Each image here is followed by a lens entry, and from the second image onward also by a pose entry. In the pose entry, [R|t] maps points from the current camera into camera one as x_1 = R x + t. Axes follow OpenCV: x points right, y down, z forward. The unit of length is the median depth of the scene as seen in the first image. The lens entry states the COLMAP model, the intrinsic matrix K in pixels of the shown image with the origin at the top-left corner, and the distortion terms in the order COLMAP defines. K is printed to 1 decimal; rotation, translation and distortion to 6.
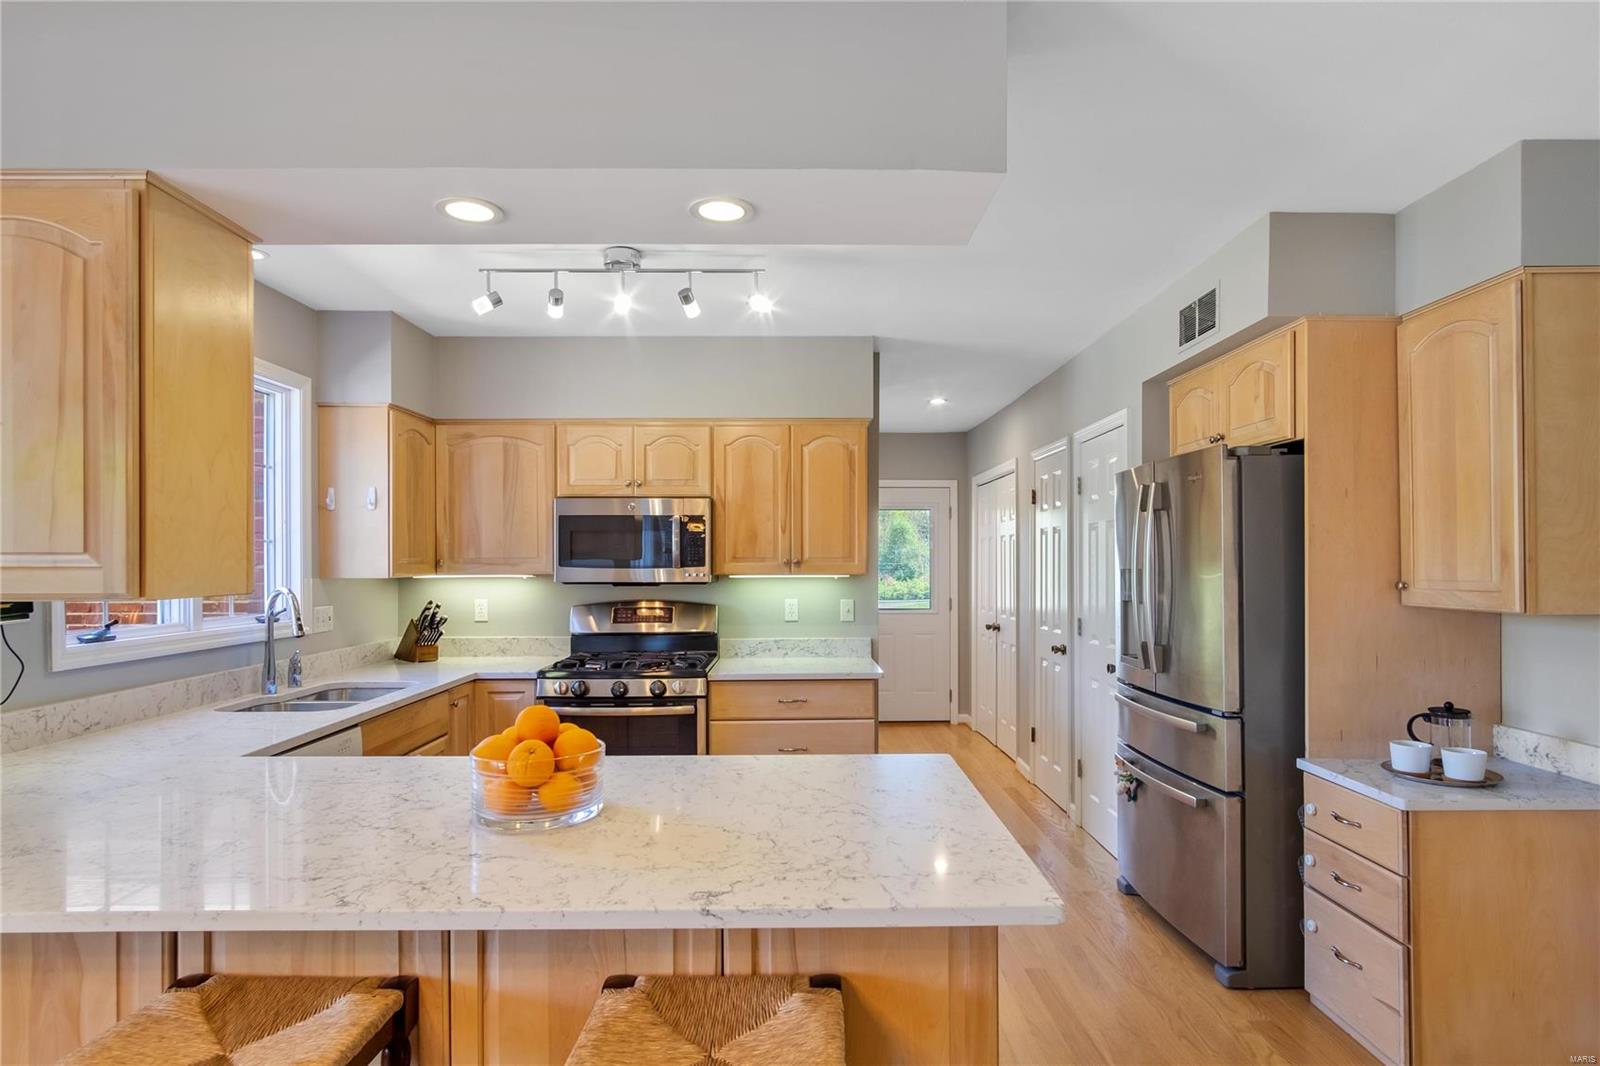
lens RADIAL K [[861.2, 0, 799.3], [0, 861.2, 555.7], [0, 0, 1]] dist [-0.011903, 0.000343]
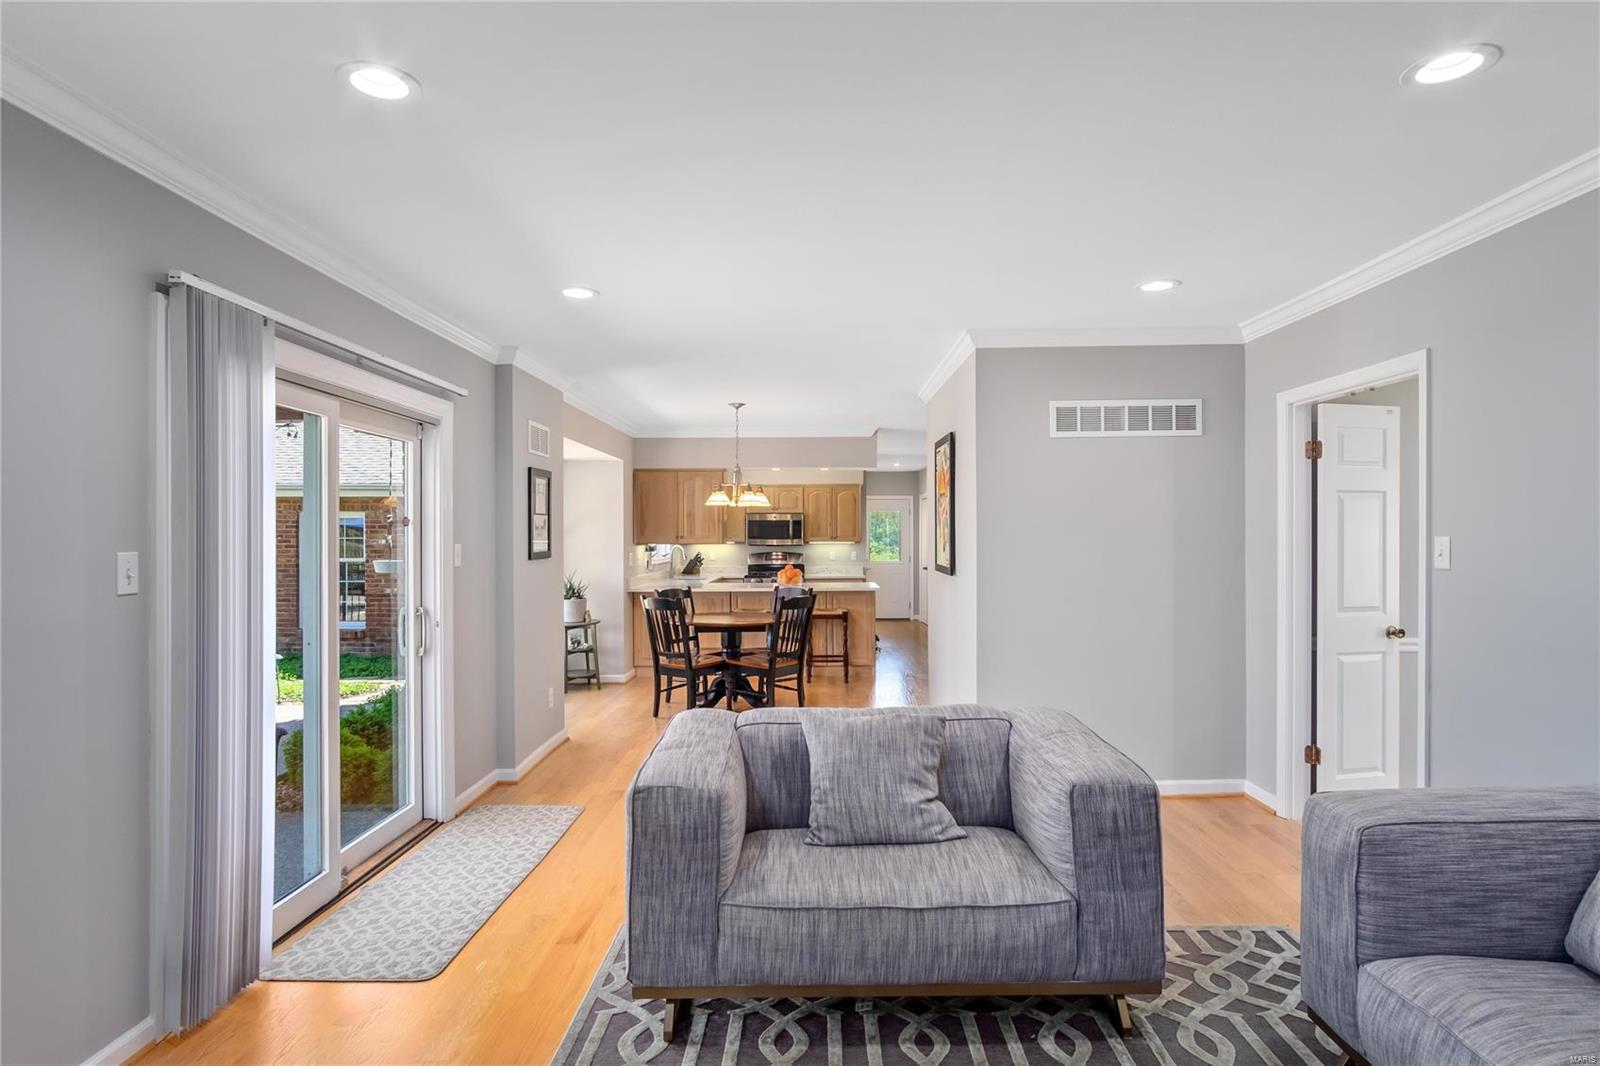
lens RADIAL K [[861.2, 0, 799.3], [0, 861.2, 555.7], [0, 0, 1]] dist [-0.011903, 0.000343]
pose [[0.999695, -0.000488, -0.024698, -0.048609], [0.001190, 0.999595, 0.028428, -0.011390], [0.024674, -0.028449, 0.999291, -1.717676]]
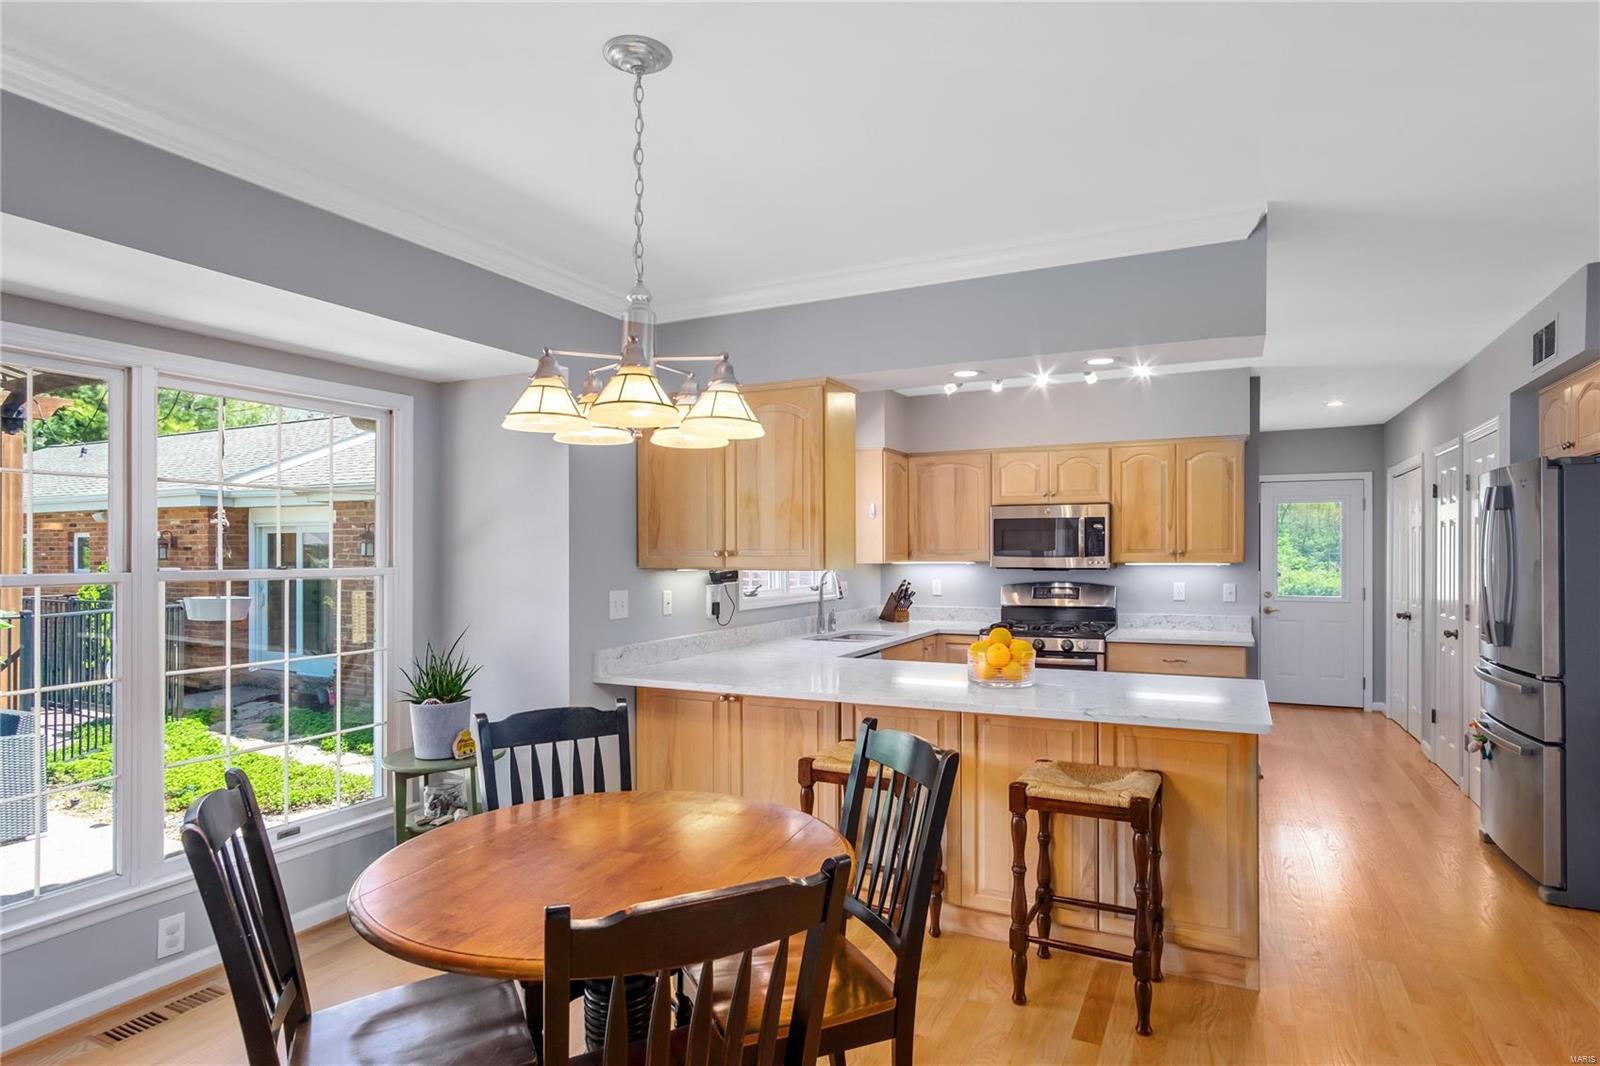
lens RADIAL K [[861.2, 0, 799.3], [0, 861.2, 555.7], [0, 0, 1]] dist [-0.011903, 0.000343]
pose [[0.892060, 0.002227, -0.451911, 0.066802], [0.003174, 0.999932, 0.011192, -0.004123], [0.451905, -0.011419, 0.891993, -0.373947]]
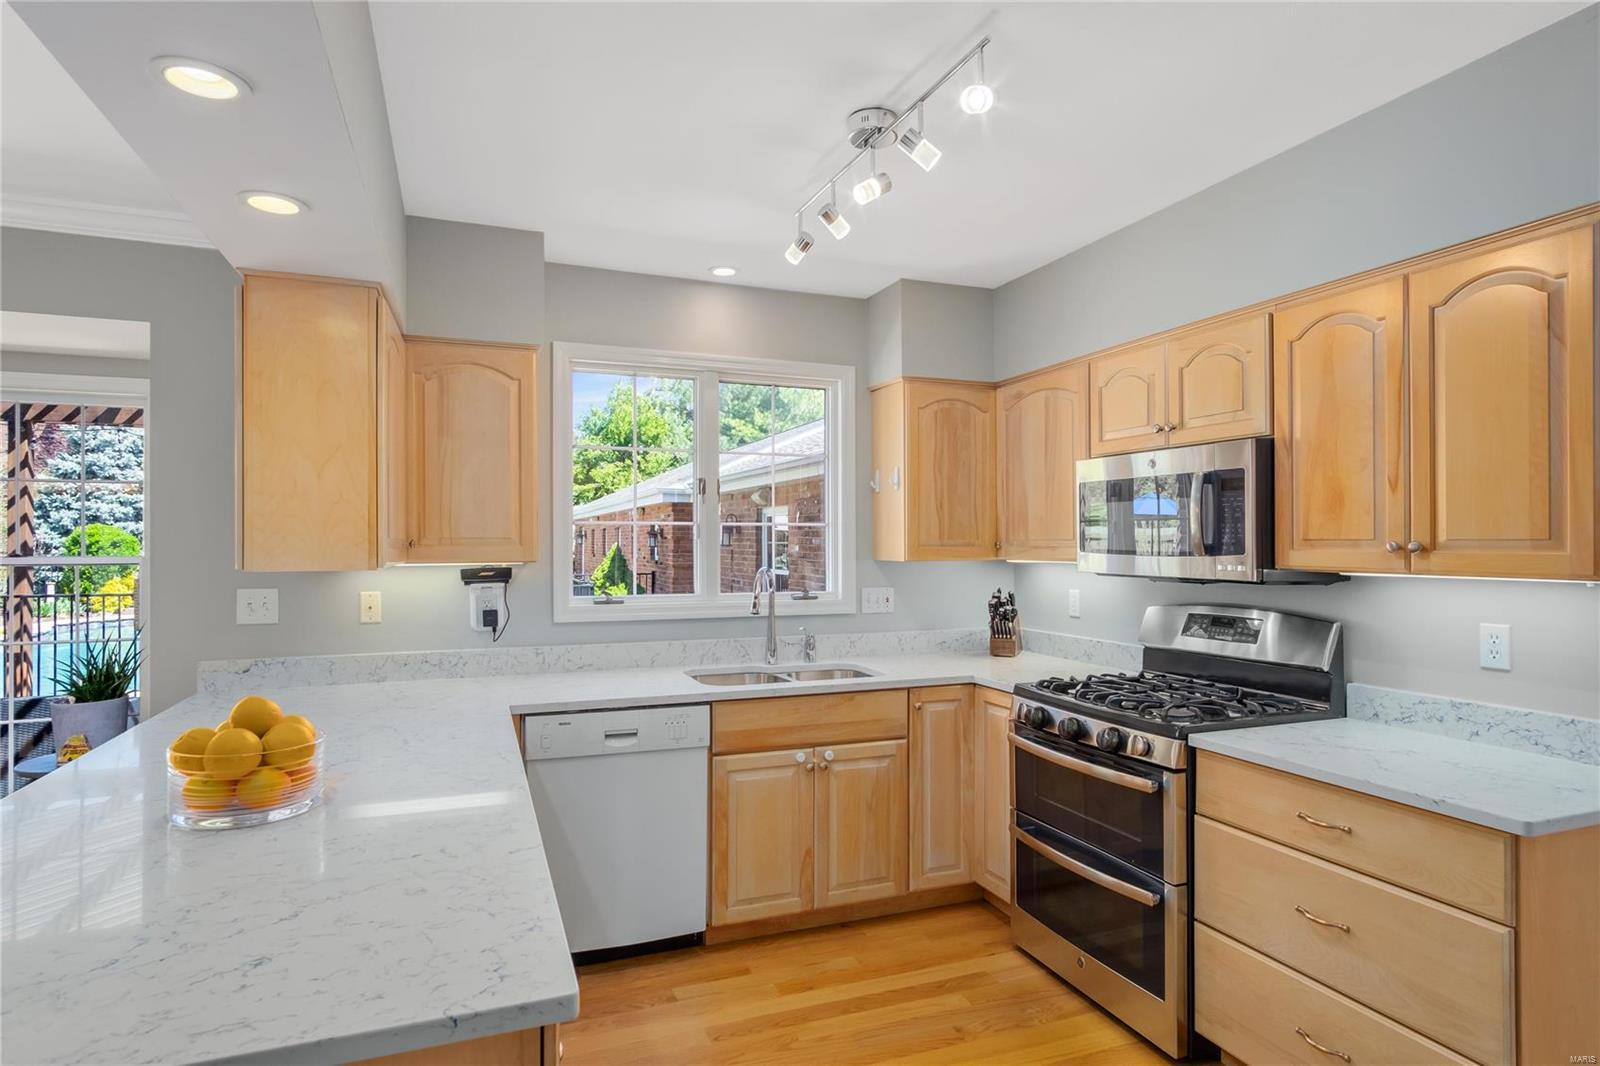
lens RADIAL K [[861.2, 0, 799.3], [0, 861.2, 555.7], [0, 0, 1]] dist [-0.011903, 0.000343]
pose [[0.344311, 0.016045, -0.938719, 0.334722], [0.005556, 0.999802, 0.019127, 0.000263], [0.938839, -0.011801, 0.344154, 0.503632]]
